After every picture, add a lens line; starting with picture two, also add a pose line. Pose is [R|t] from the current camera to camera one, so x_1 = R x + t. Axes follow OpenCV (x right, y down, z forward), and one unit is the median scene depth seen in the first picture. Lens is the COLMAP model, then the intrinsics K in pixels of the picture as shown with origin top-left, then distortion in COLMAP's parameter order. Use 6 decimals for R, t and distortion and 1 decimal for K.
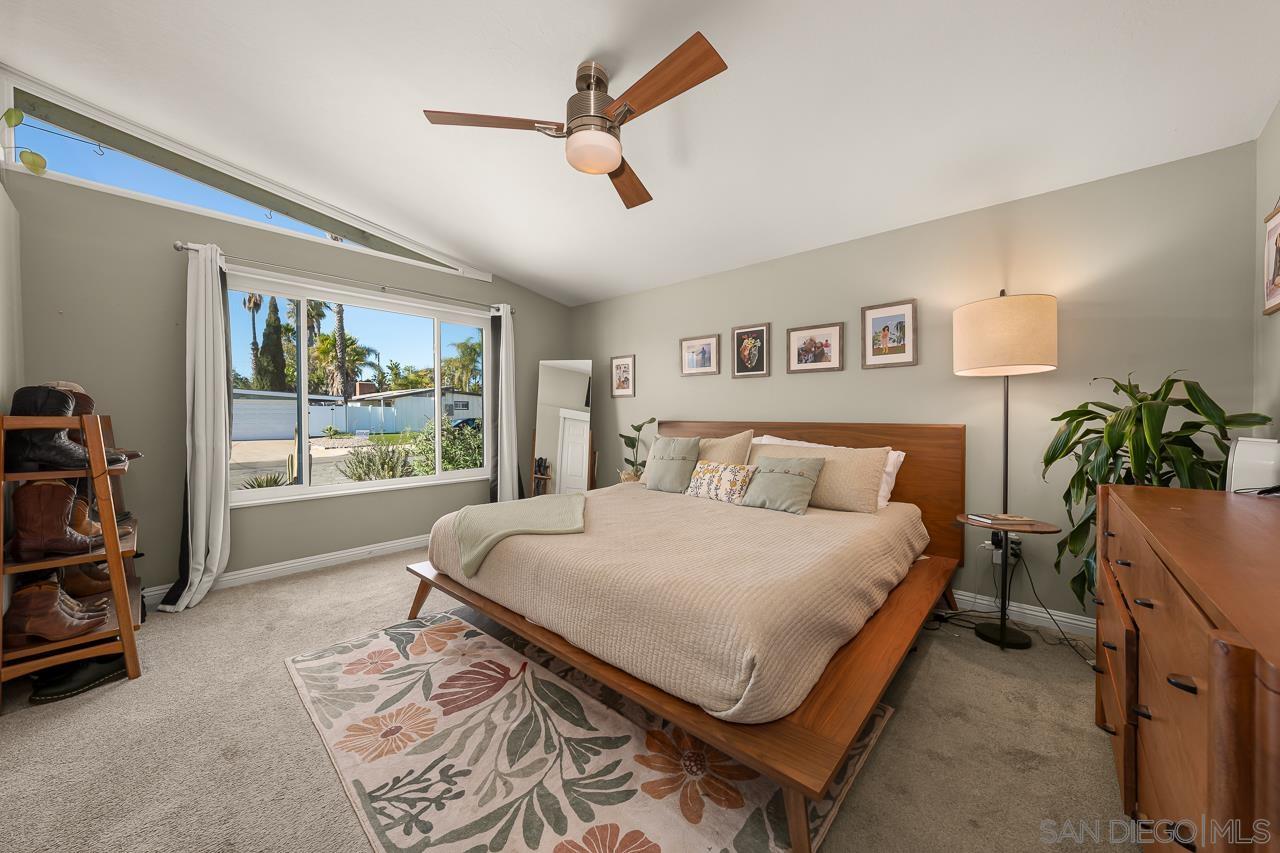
lens RADIAL K [[464.2, 0, 680.2], [0, 464.2, 420.3], [0, 0, 1]] dist [-0.001440, -0.000146]
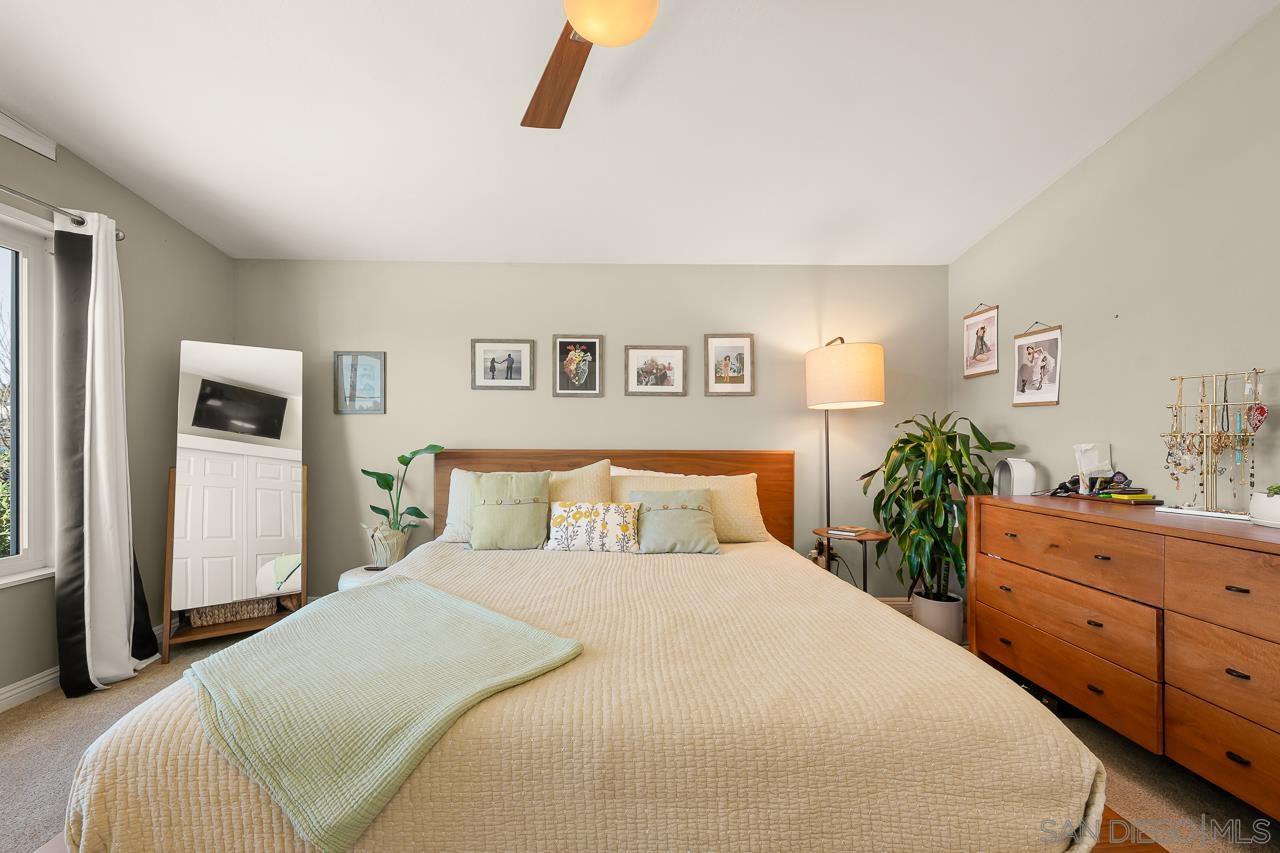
lens RADIAL K [[450.6, 0, 646.3], [0, 450.6, 441.3], [0, 0, 1]] dist [-0.001977, 0.000337]
pose [[0.755957, 0.001659, 0.654619, -0.329394], [0.003590, 0.999971, -0.006680, -0.006788], [-0.654611, 0.007400, 0.755930, 0.344691]]
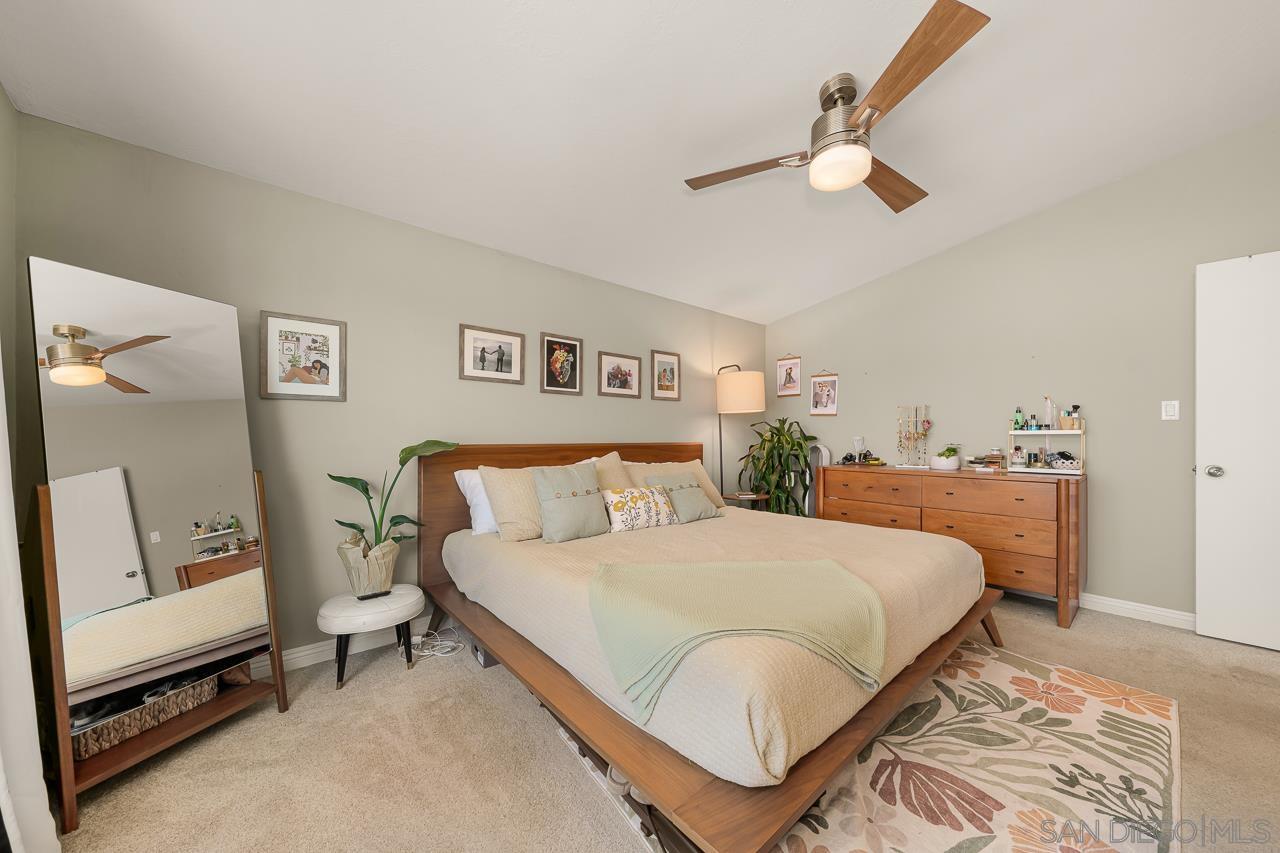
lens RADIAL K [[423.3, 0, 662.2], [0, 423.3, 435.0], [0, 0, 1]] dist [-0.001109, 0.000032]
pose [[0.162554, 0.001035, 0.986699, -0.706415], [0.008611, 0.999960, -0.002467, -0.011393], [-0.986662, 0.008897, 0.162538, 0.772584]]
